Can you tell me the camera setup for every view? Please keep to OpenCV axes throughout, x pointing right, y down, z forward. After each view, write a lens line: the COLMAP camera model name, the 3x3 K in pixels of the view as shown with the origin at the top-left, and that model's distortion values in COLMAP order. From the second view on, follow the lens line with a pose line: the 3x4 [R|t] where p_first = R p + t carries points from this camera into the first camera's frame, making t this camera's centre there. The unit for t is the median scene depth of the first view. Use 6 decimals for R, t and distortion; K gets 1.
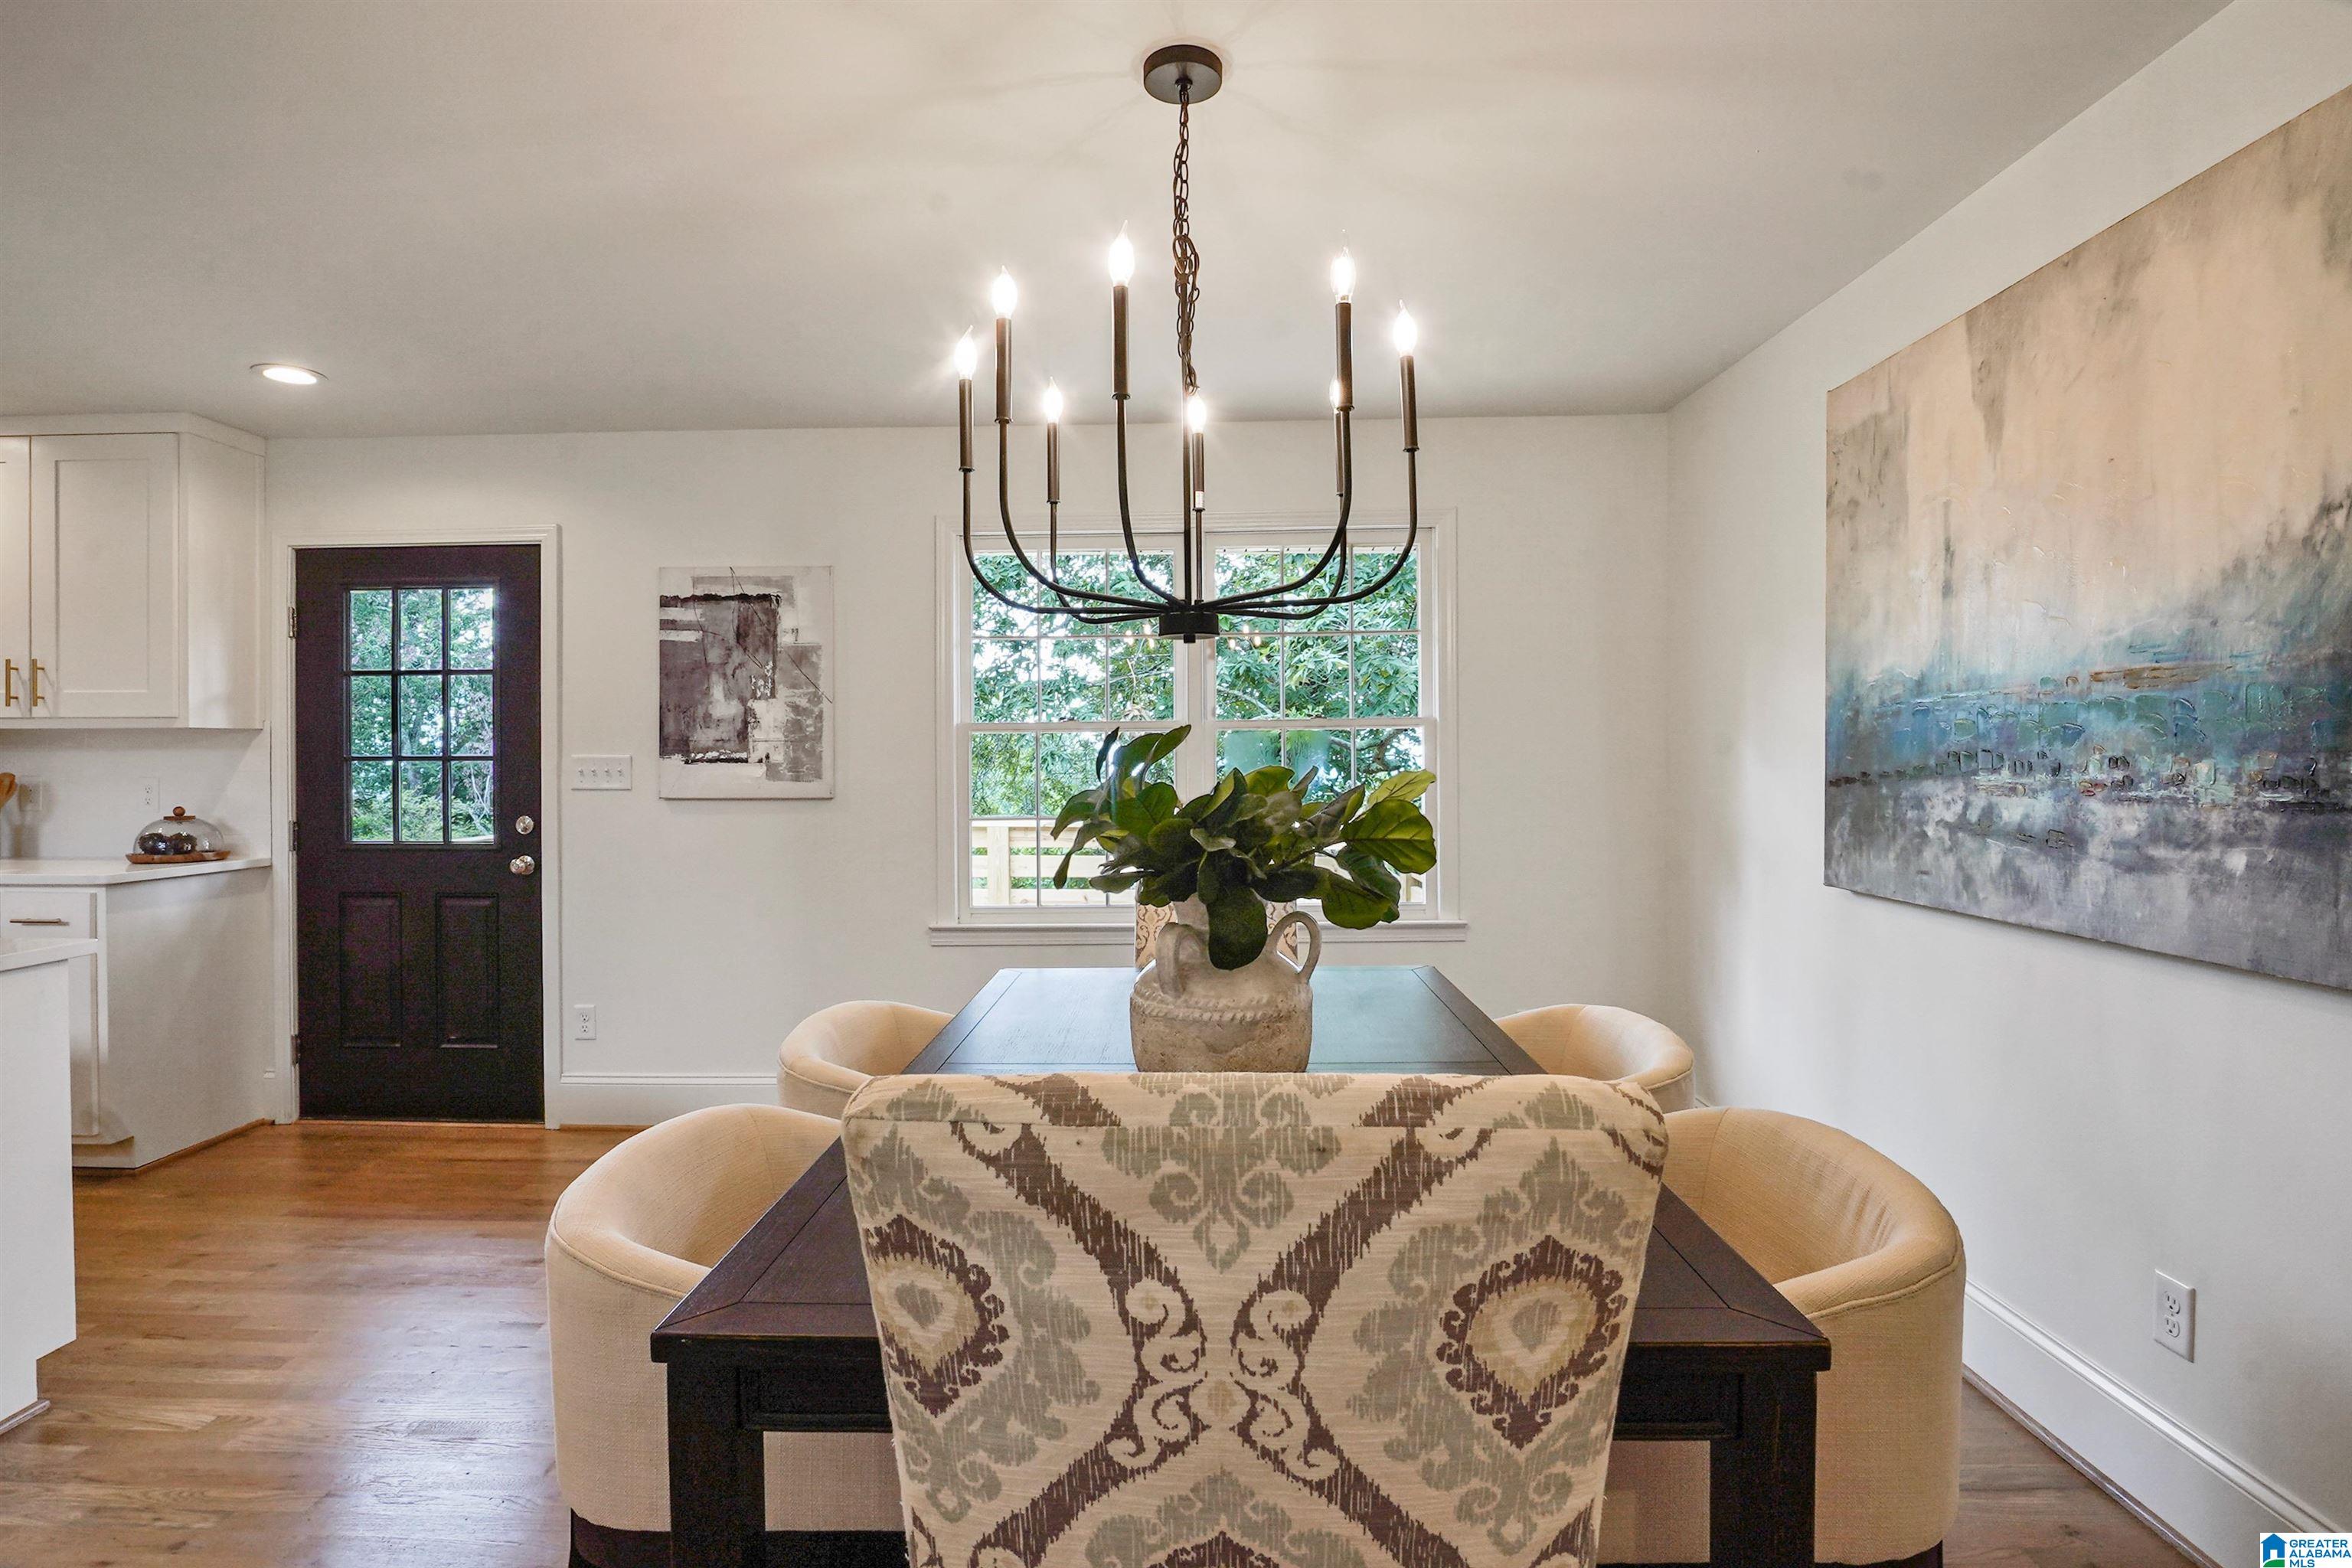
lens RADIAL K [[1170.8, 0, 1166.0], [0, 1170.8, 774.1], [0, 0, 1]] dist [-0.026265, -0.001281]
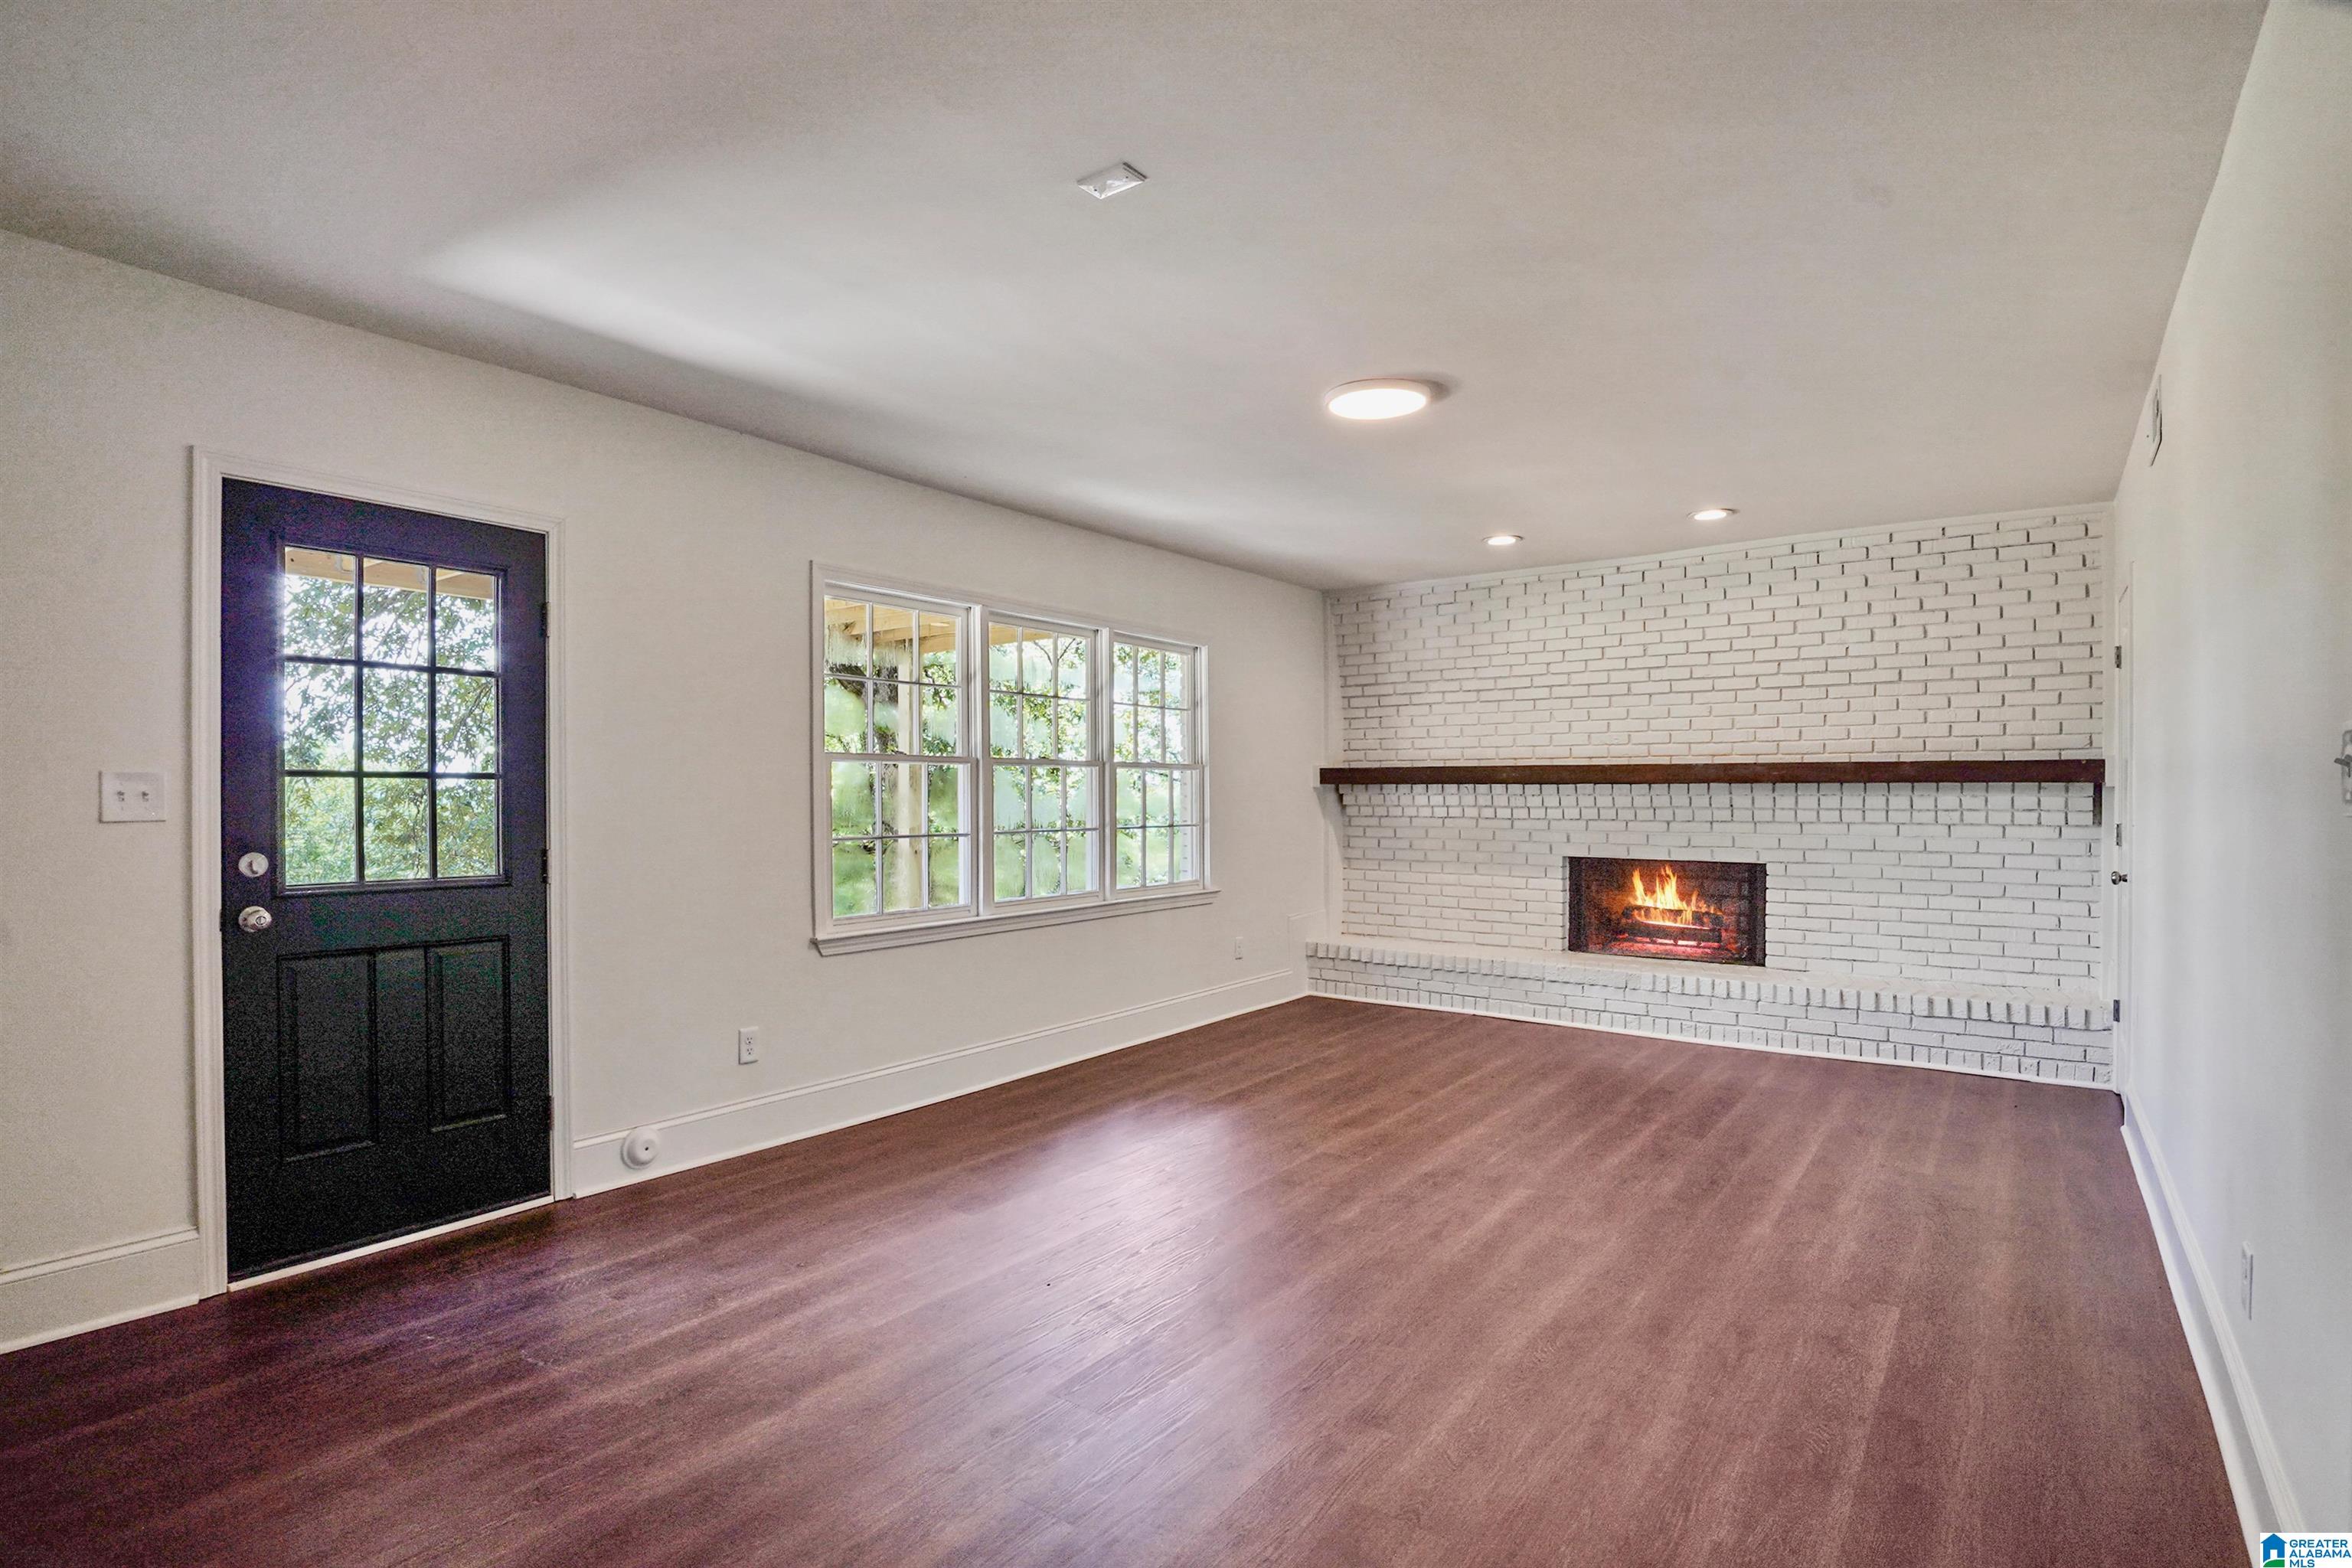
lens RADIAL K [[1152.1, 0, 1163.4], [0, 1152.1, 786.0], [0, 0, 1]] dist [-0.025434, -0.000731]
pose [[0.595937, 0.009028, 0.802981, -0.975250], [0.007954, 0.999821, -0.017143, 0.011789], [-0.802992, 0.016603, 0.595758, 0.119952]]
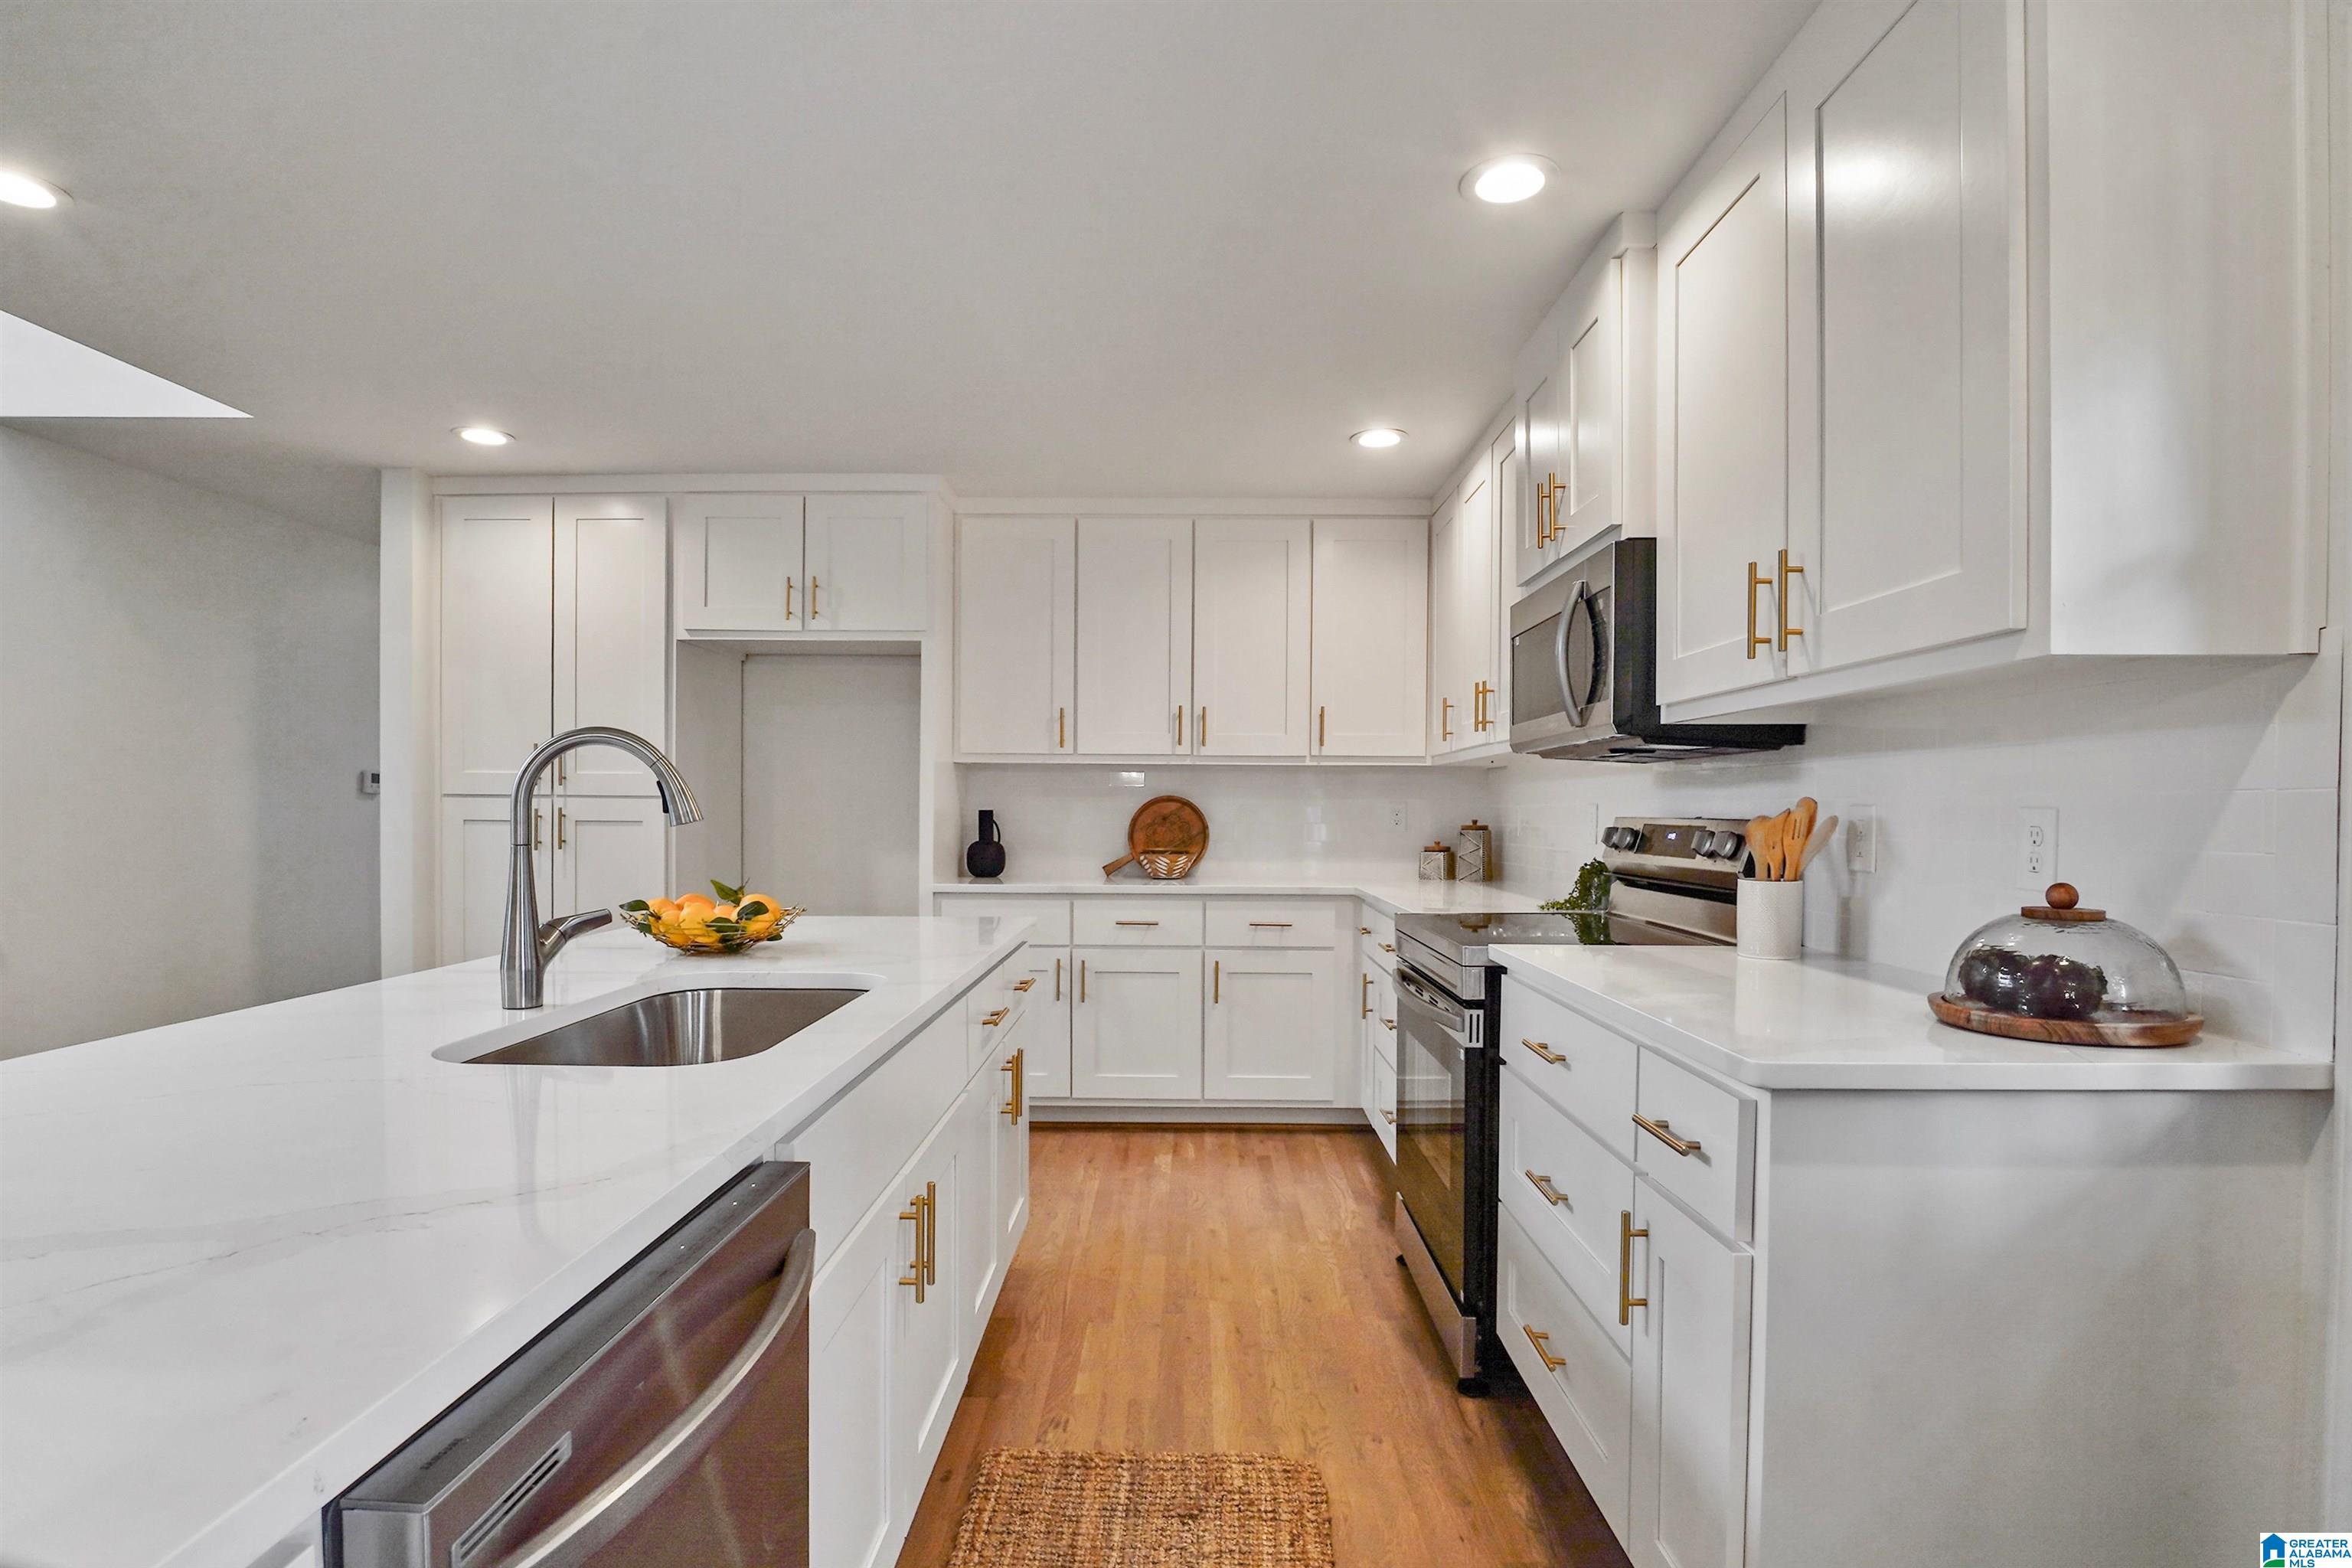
lens RADIAL K [[1157.7, 0, 1166.7], [0, 1157.7, 826.7], [0, 0, 1]] dist [-0.021136, -0.000832]
pose [[0.004139, 0.014955, -0.999880, -0.484019], [-0.019263, 0.999704, 0.014872, 0.009979], [0.999806, 0.019199, 0.004426, 0.695381]]
